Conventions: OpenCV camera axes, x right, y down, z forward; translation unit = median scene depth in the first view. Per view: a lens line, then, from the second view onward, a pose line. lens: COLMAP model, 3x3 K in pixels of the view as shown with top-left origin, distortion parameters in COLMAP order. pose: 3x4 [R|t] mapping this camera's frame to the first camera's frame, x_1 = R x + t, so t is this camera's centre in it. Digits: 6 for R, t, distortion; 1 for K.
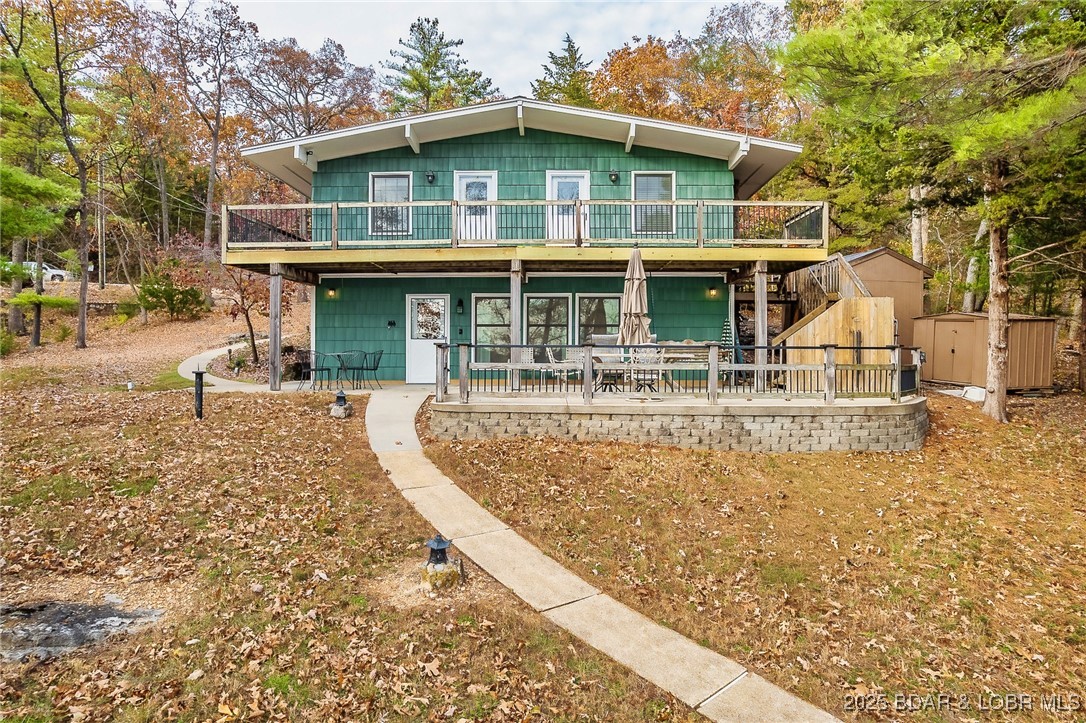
lens RADIAL K [[685.5, 0, 545.4], [0, 685.5, 362.0], [0, 0, 1]] dist [-0.037983, 0.024599]
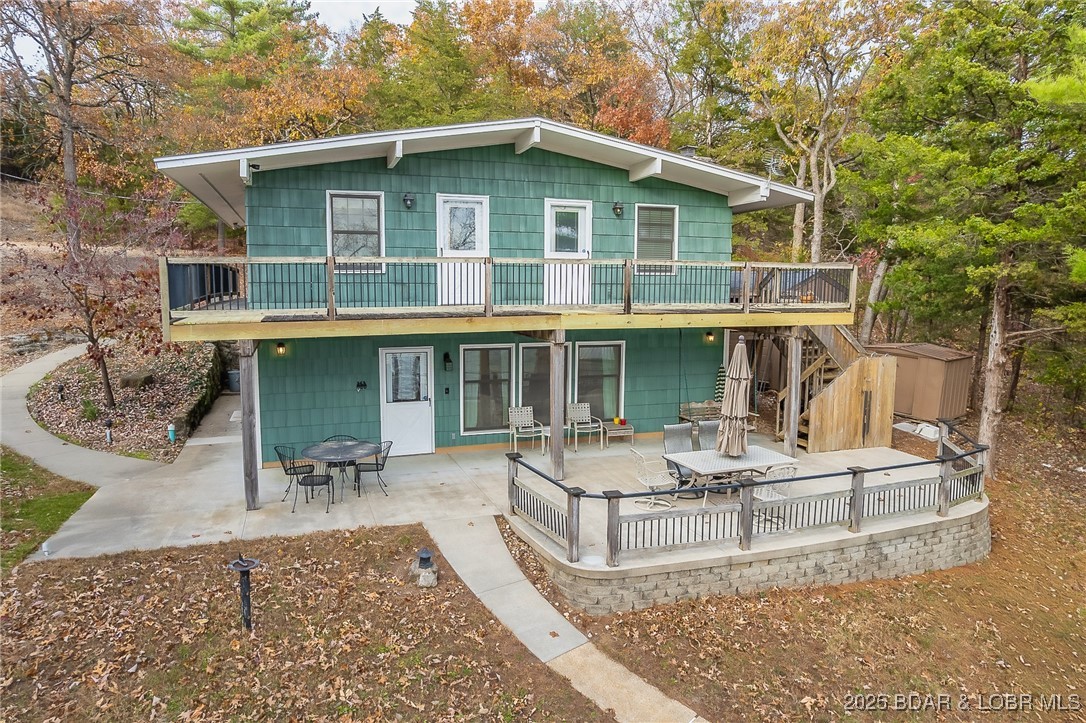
lens RADIAL K [[685.5, 0, 540.8], [0, 685.5, 362.4], [0, 0, 1]] dist [-0.037983, 0.024599]
pose [[0.940452, -0.035985, 0.338018, -0.297504], [-0.002244, 0.993702, 0.112032, -0.172964], [-0.339920, -0.106120, 0.934448, 0.187553]]
